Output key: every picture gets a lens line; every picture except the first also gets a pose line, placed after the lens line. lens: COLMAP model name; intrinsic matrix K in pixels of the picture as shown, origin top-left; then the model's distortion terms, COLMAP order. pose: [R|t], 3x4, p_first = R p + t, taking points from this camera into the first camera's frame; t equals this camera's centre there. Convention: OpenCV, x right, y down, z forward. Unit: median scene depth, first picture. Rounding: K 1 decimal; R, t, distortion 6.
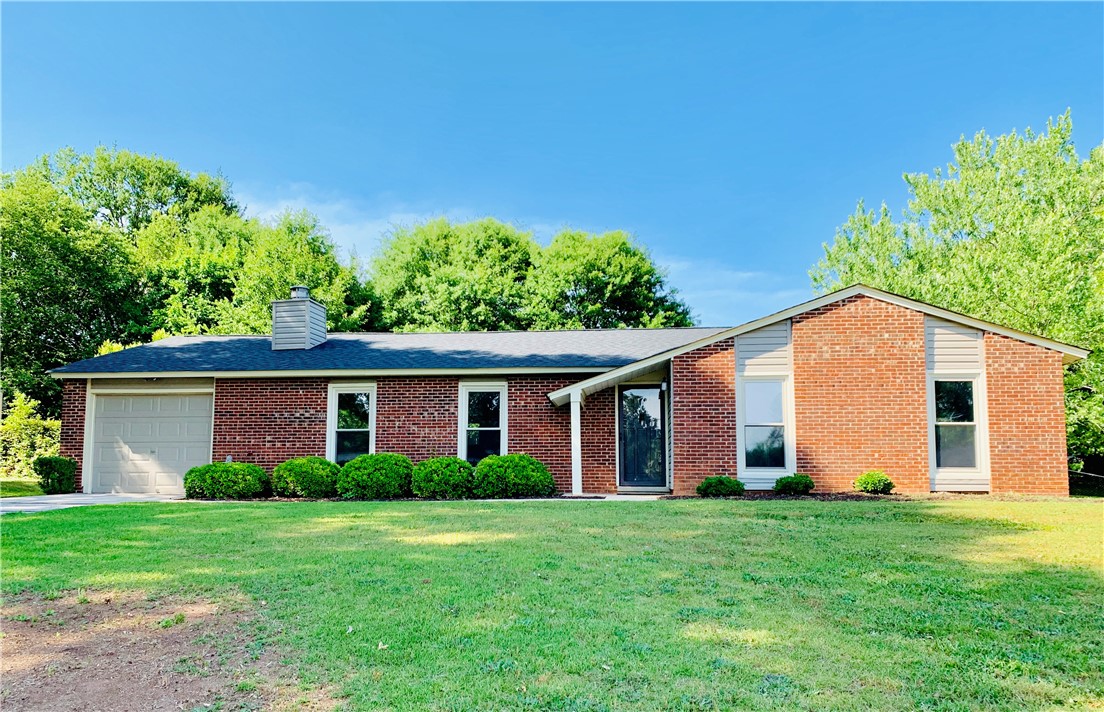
lens RADIAL K [[840.9, 0, 551.7], [0, 840.9, 422.7], [0, 0, 1]] dist [0.028200, -0.004219]
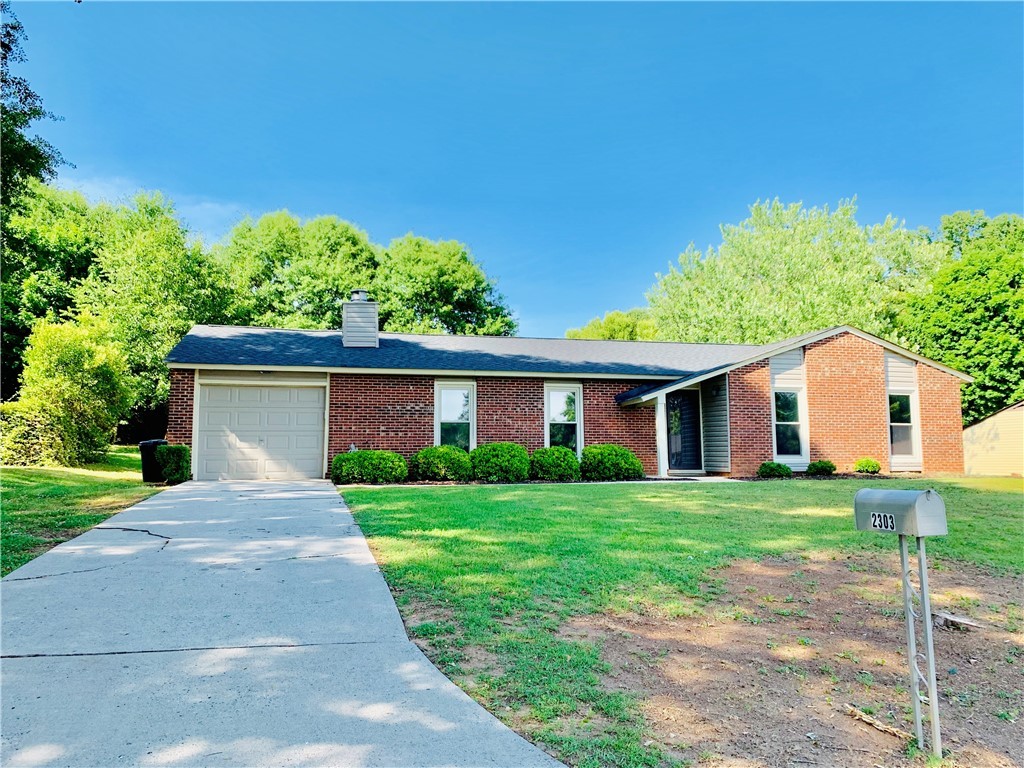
lens RADIAL K [[784.1, 0, 515.1], [0, 784.1, 378.4], [0, 0, 1]] dist [0.122416, -0.208461]
pose [[0.938012, 0.030950, 0.345217, -0.525169], [-0.019289, 0.999123, -0.037164, -0.012216], [-0.346065, 0.028201, 0.937787, -0.042648]]
